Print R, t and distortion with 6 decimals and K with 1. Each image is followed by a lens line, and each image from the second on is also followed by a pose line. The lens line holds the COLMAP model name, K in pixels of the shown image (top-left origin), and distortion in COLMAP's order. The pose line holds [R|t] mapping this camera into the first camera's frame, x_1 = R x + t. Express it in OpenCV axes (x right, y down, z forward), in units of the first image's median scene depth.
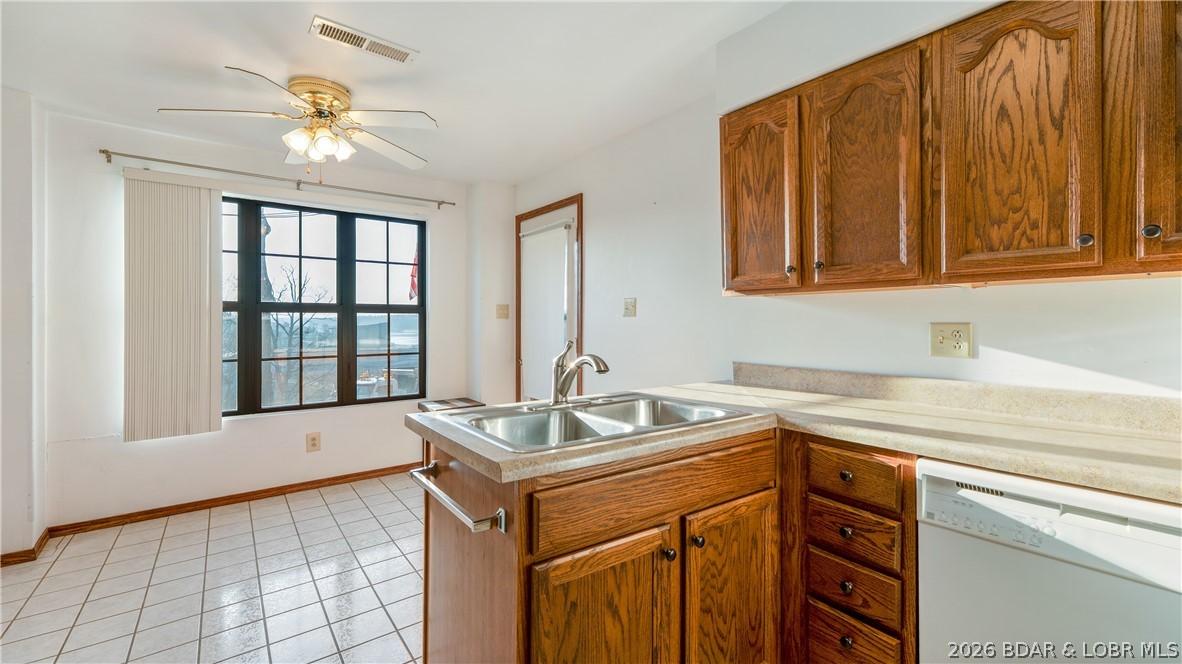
lens RADIAL K [[483.7, 0, 585.5], [0, 483.7, 317.9], [0, 0, 1]] dist [0.015310, -0.002638]
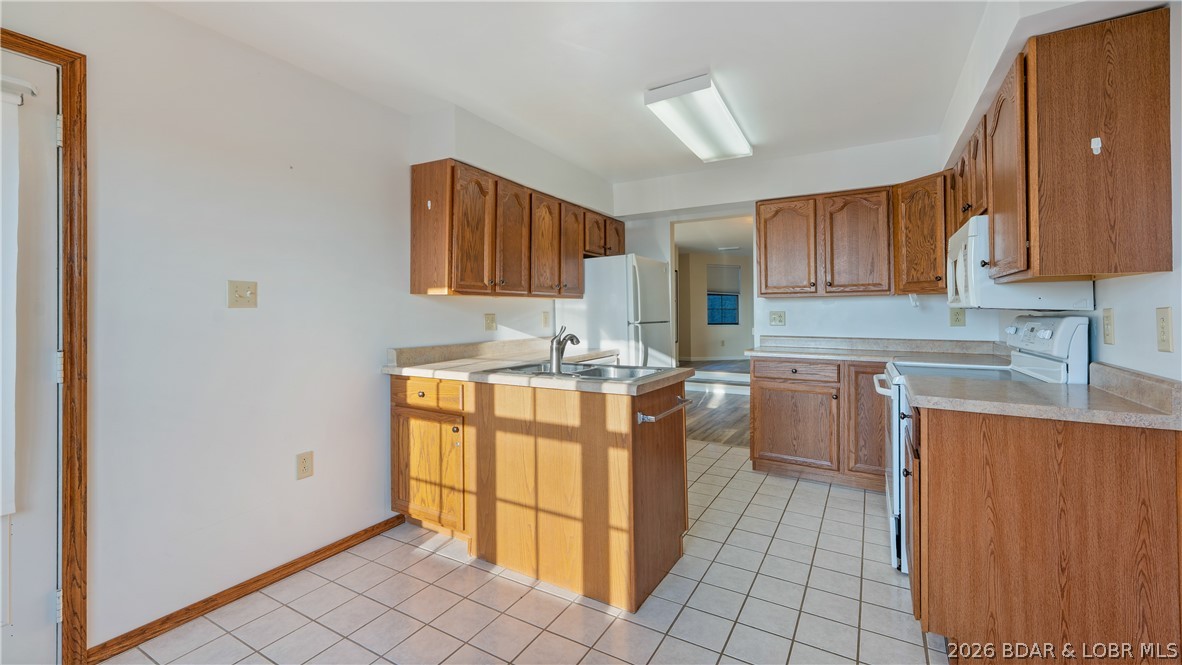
lens RADIAL K [[483.7, 0, 584.6], [0, 483.7, 321.8], [0, 0, 1]] dist [0.015310, -0.002638]
pose [[-0.385486, -0.012948, 0.922623, -1.094435], [0.002794, 0.999881, 0.015199, 0.009831], [-0.922709, 0.008437, -0.385404, 1.189863]]
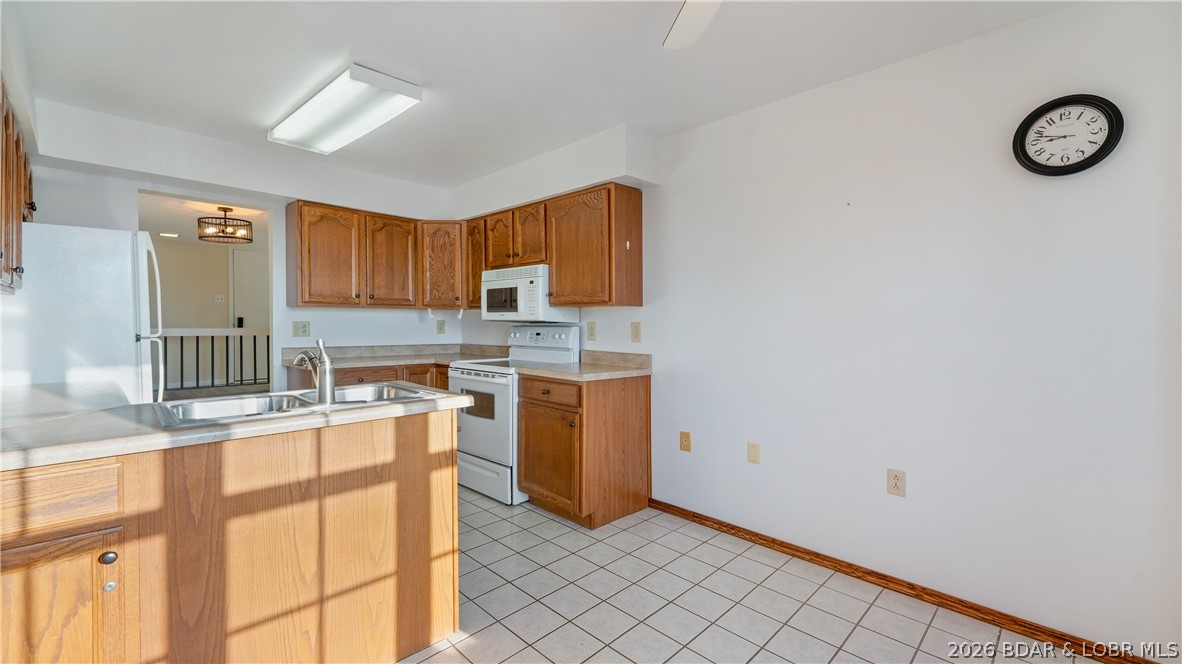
lens RADIAL K [[483.7, 0, 588.4], [0, 483.7, 328.1], [0, 0, 1]] dist [0.015310, -0.002638]
pose [[-0.989831, 0.000784, -0.142249, -0.379714], [-0.000348, 0.999968, 0.007934, 0.009214], [0.142251, 0.007903, -0.989799, 1.682360]]
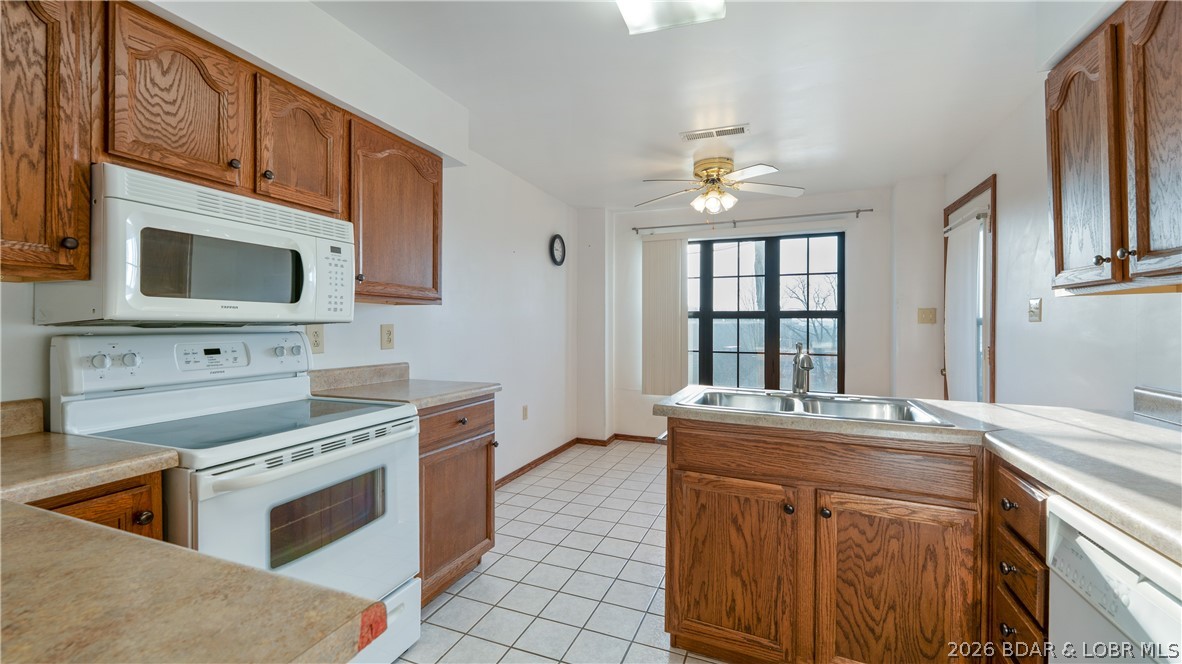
lens RADIAL K [[483.7, 0, 585.6], [0, 483.7, 322.0], [0, 0, 1]] dist [0.015310, -0.002638]
pose [[0.514919, 0.000230, -0.857239, 0.579676], [0.000252, 1.000000, 0.000419, -0.003844], [0.857239, -0.000432, 0.514919, -0.069742]]
